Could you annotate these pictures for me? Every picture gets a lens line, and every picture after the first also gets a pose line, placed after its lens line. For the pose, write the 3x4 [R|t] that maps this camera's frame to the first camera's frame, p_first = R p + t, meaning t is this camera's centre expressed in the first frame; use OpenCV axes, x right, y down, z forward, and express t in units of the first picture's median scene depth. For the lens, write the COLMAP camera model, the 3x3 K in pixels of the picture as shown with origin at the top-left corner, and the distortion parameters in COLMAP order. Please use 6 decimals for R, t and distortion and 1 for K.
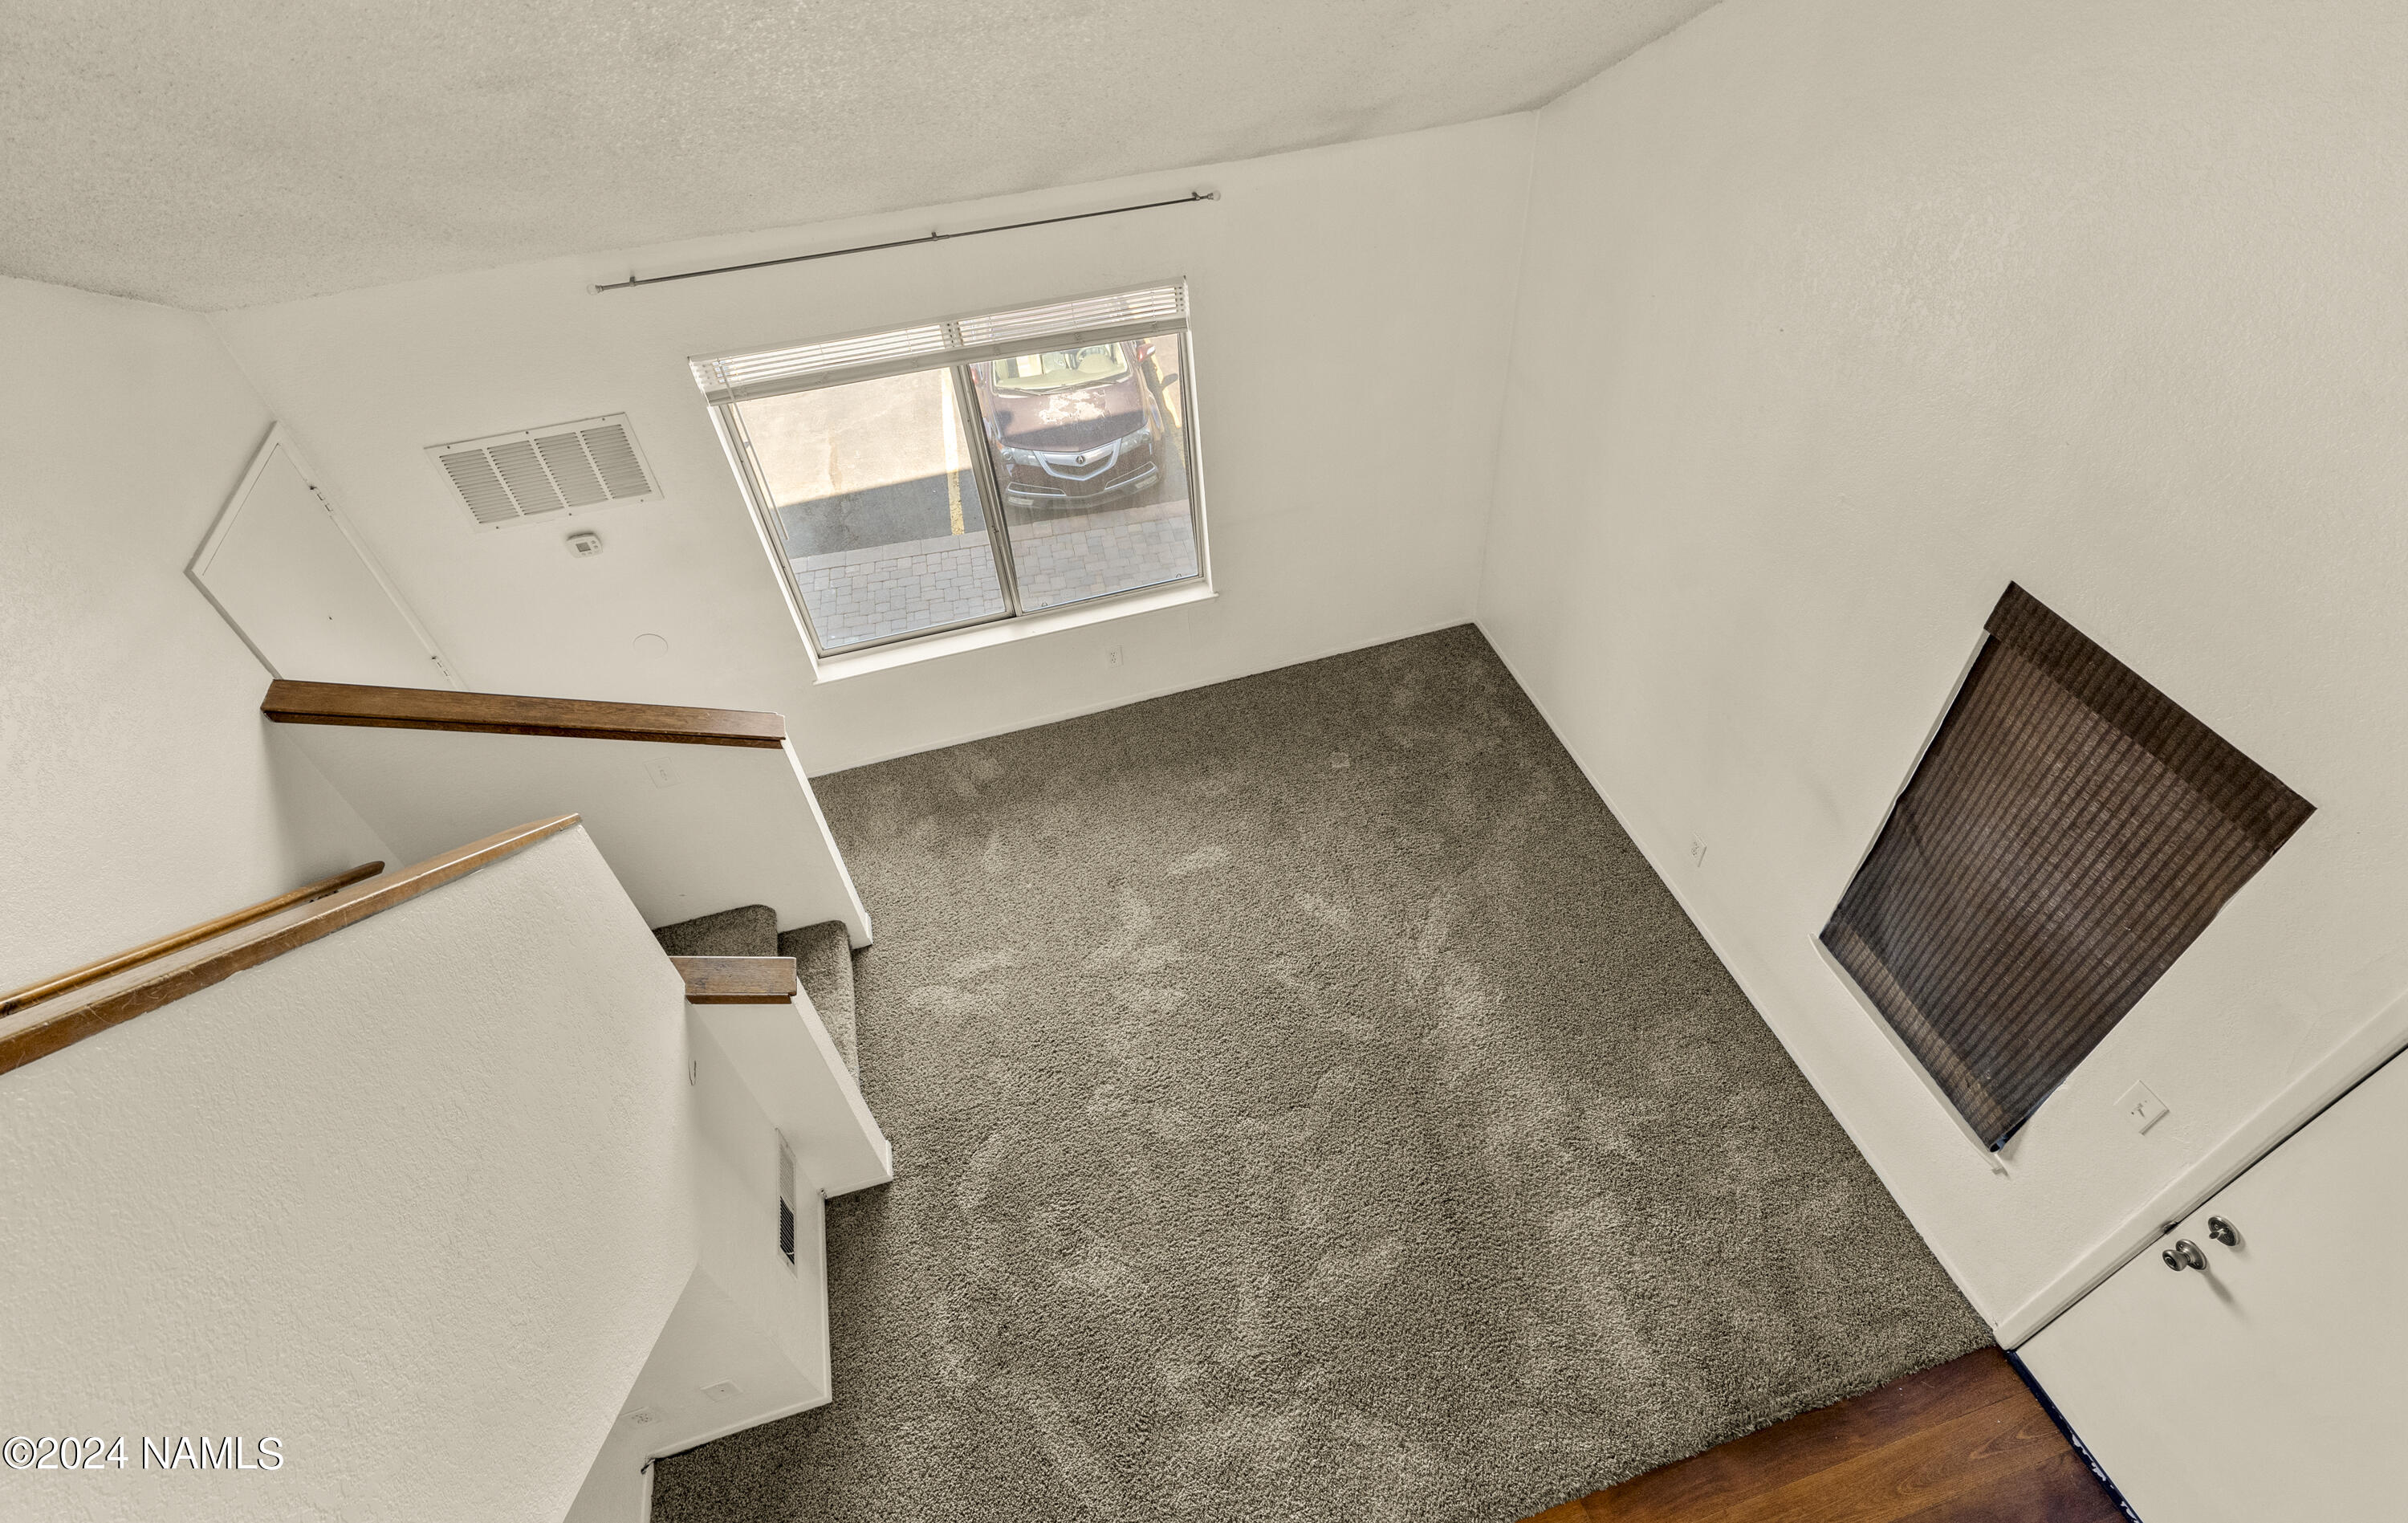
lens RADIAL K [[1141.9, 0, 1223.3], [0, 1141.9, 746.0], [0, 0, 1]] dist [0.019118, -0.000263]
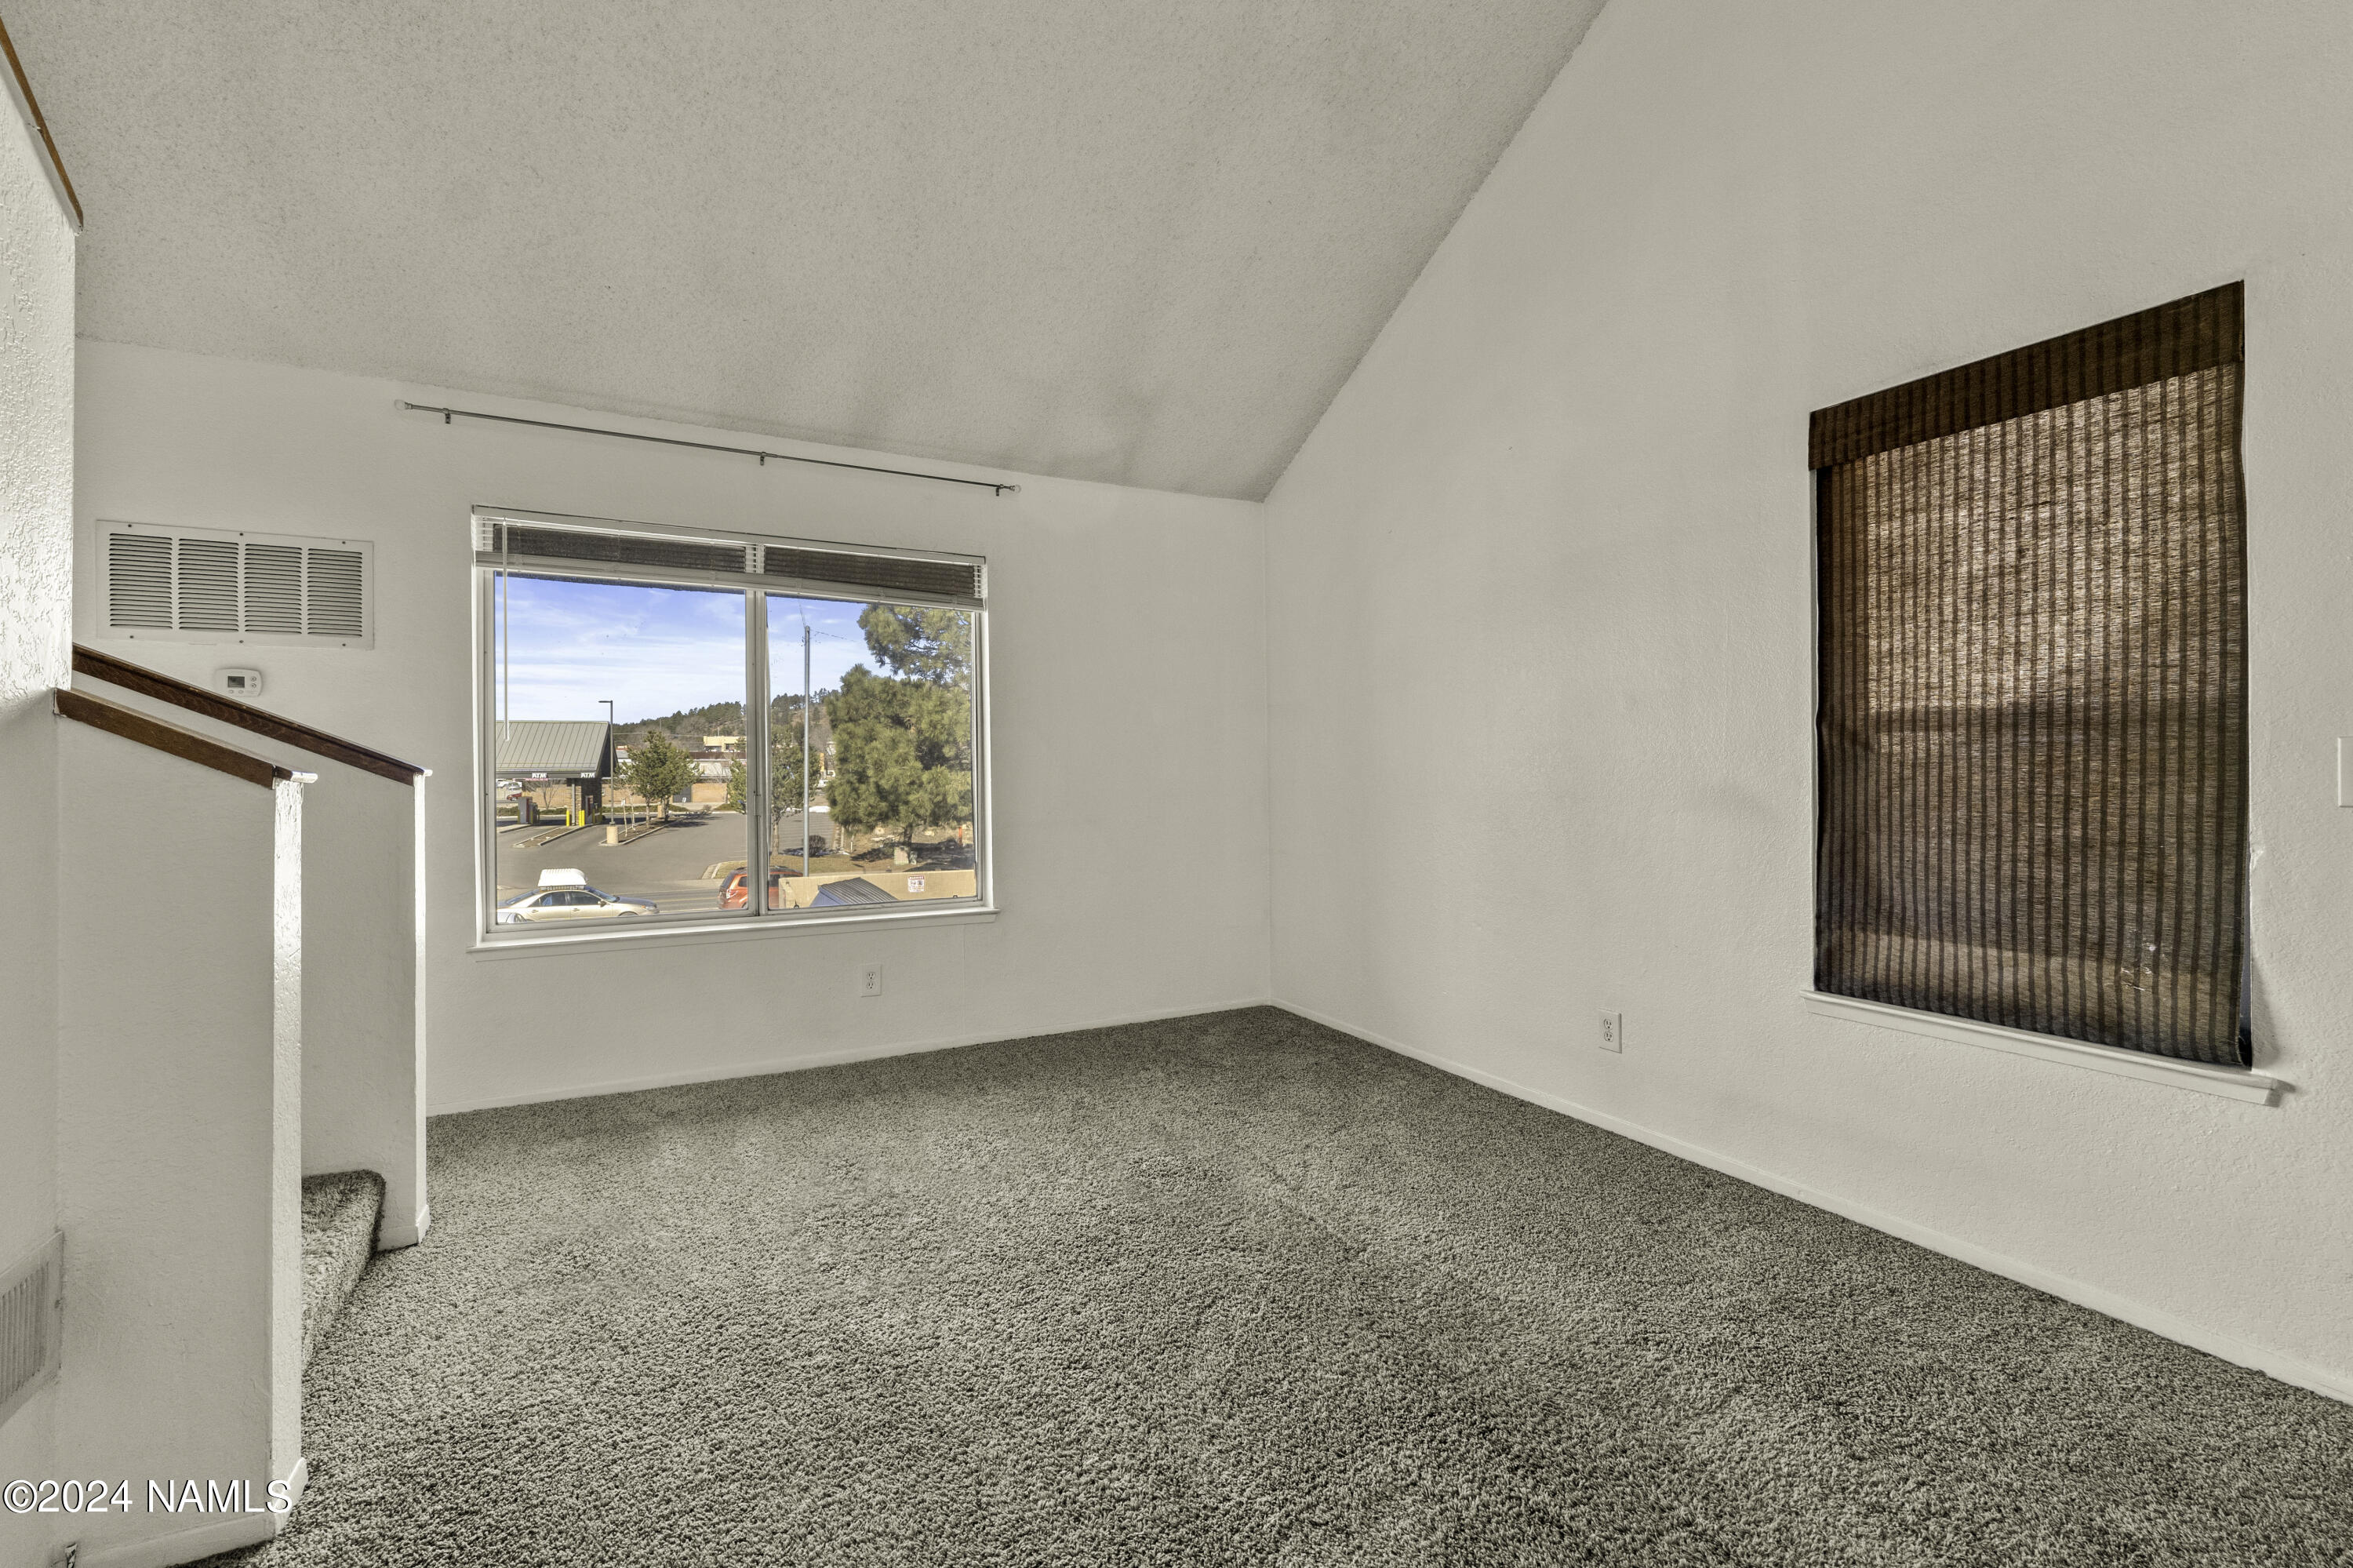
lens RADIAL K [[993.3, 0, 1151.4], [0, 993.3, 782.6], [0, 0, 1]] dist [0.000705, 0.000159]
pose [[0.982067, 0.041406, 0.183931, -0.045778], [0.101077, 0.707899, -0.699044, 0.464541], [-0.159150, 0.705099, 0.691019, 0.483331]]
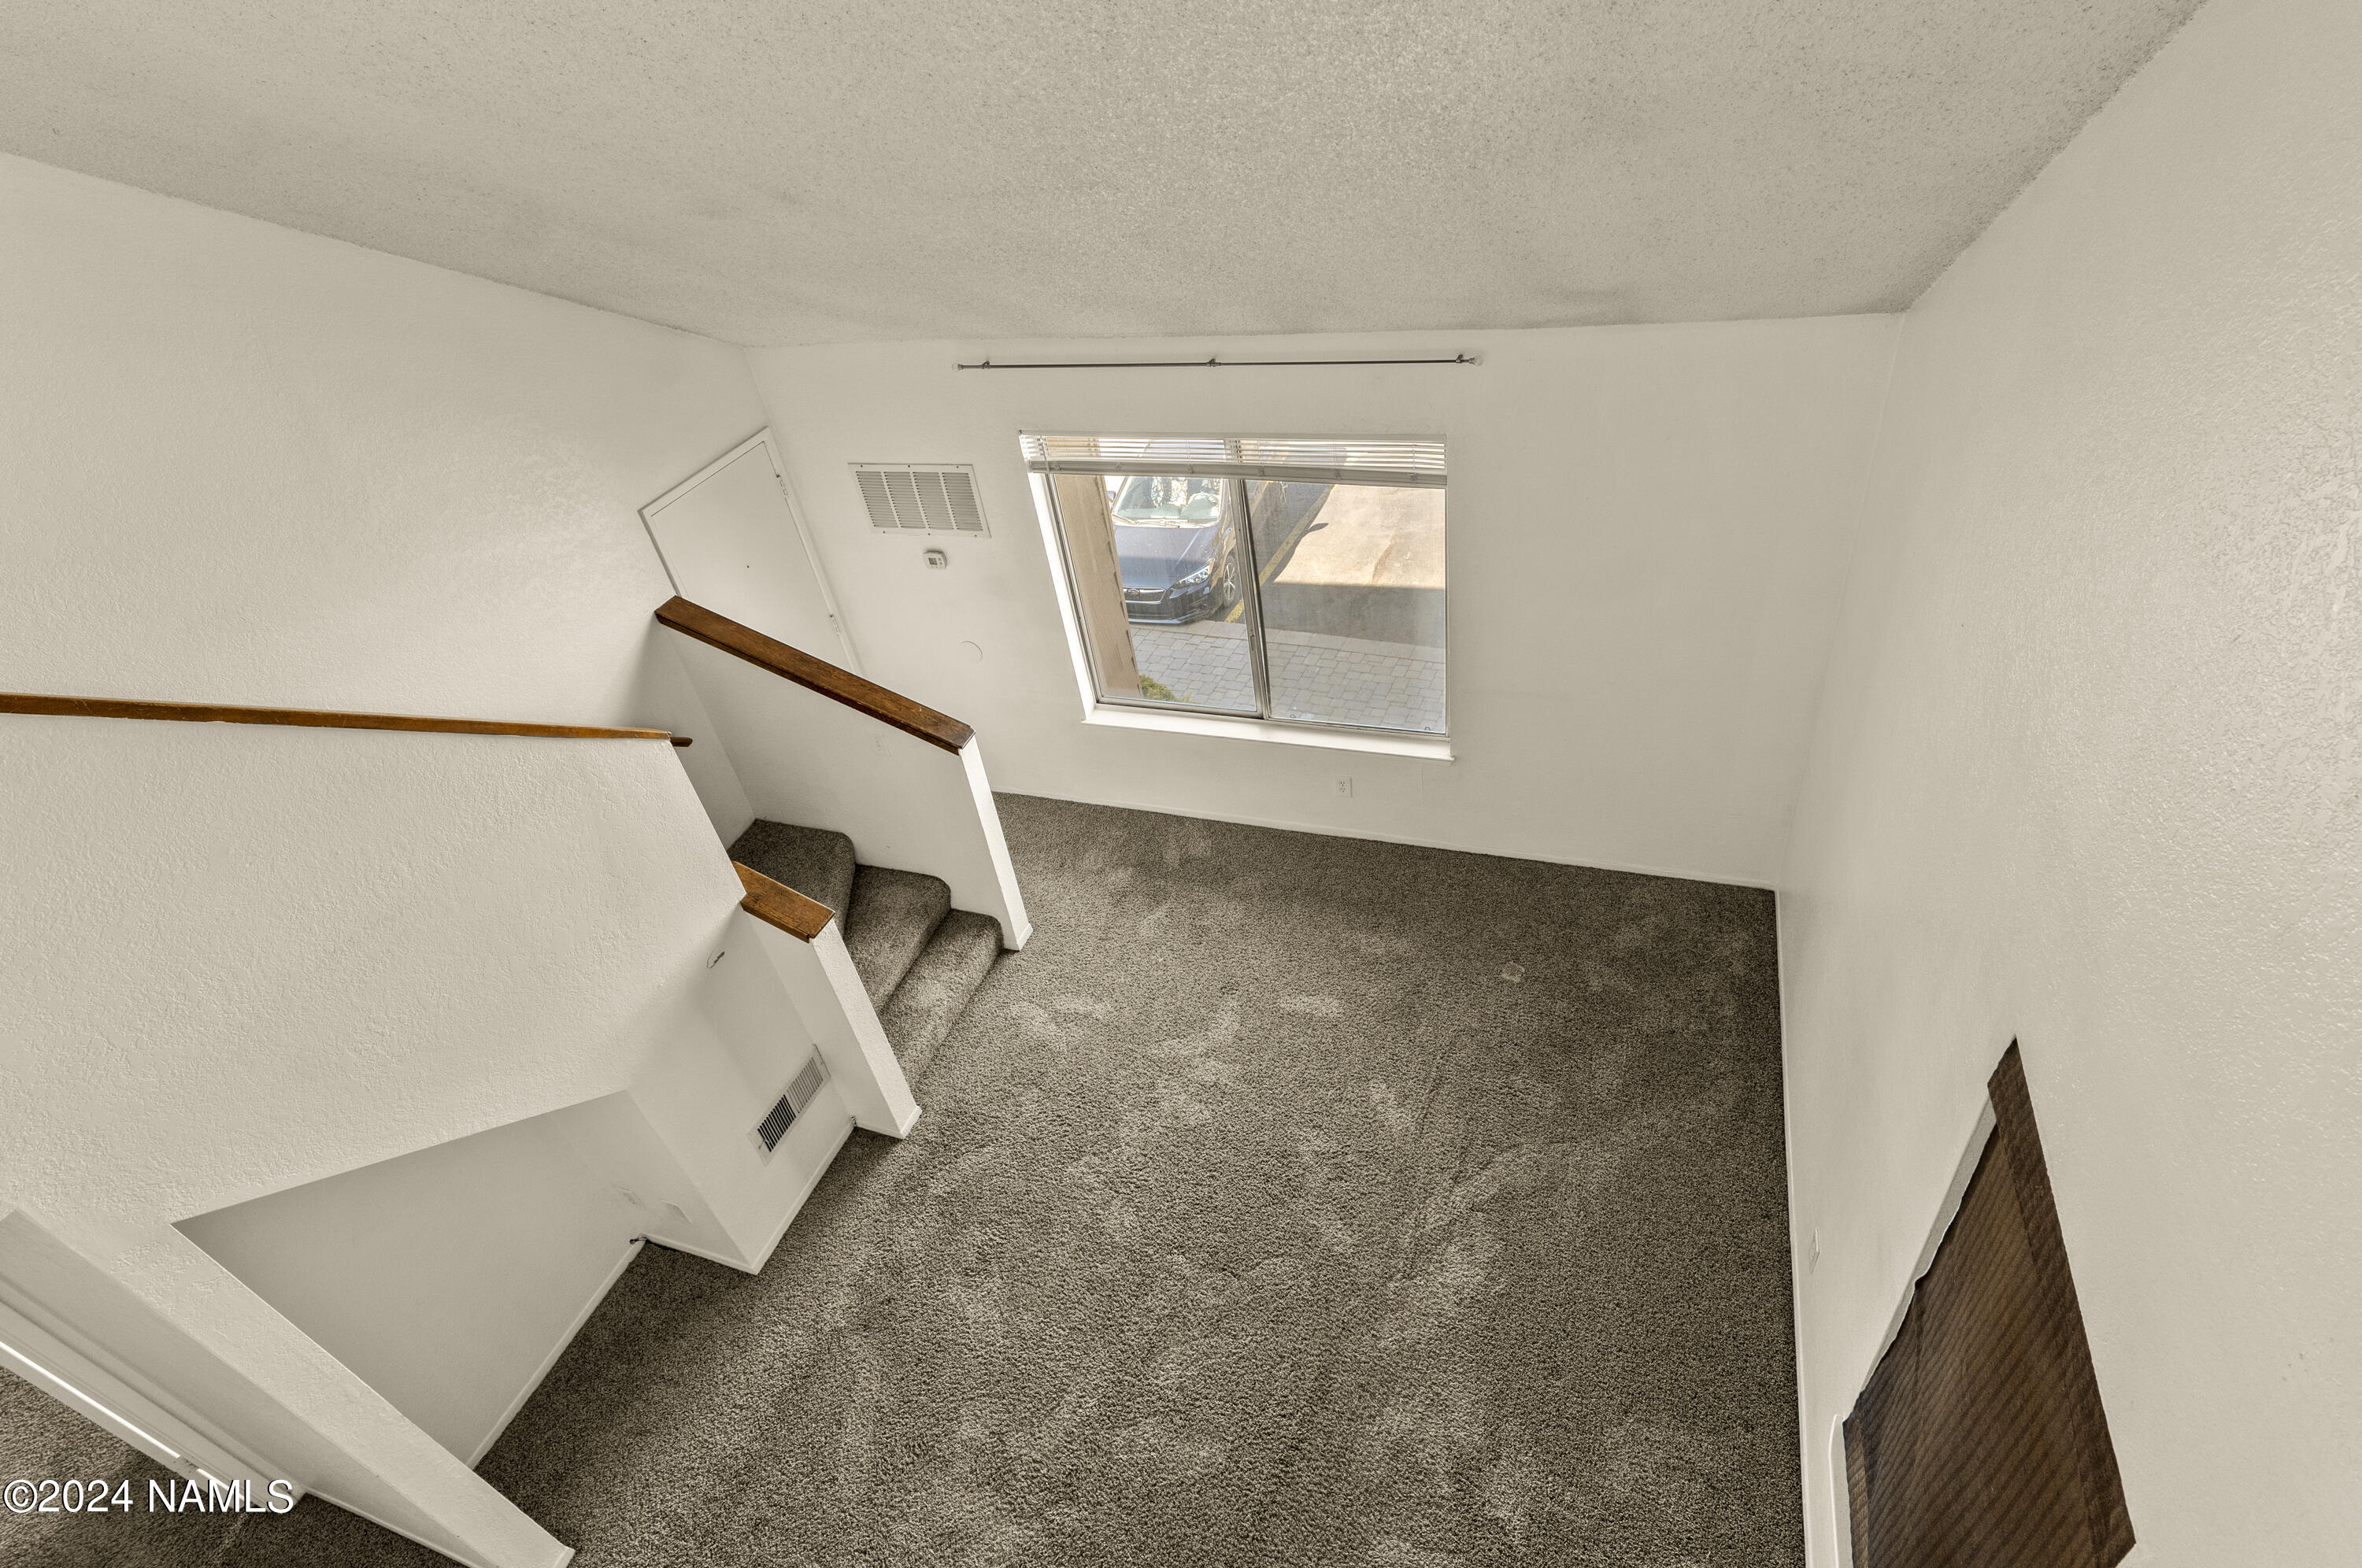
lens RADIAL K [[1147.2, 0, 1194.8], [0, 1147.2, 780.0], [0, 0, 1]] dist [0.019630, 0.000618]
pose [[0.805190, 0.315562, -0.502085, 0.402630], [-0.347339, 0.937193, 0.032003, -0.093764], [0.480650, 0.148626, 0.864226, 0.092320]]
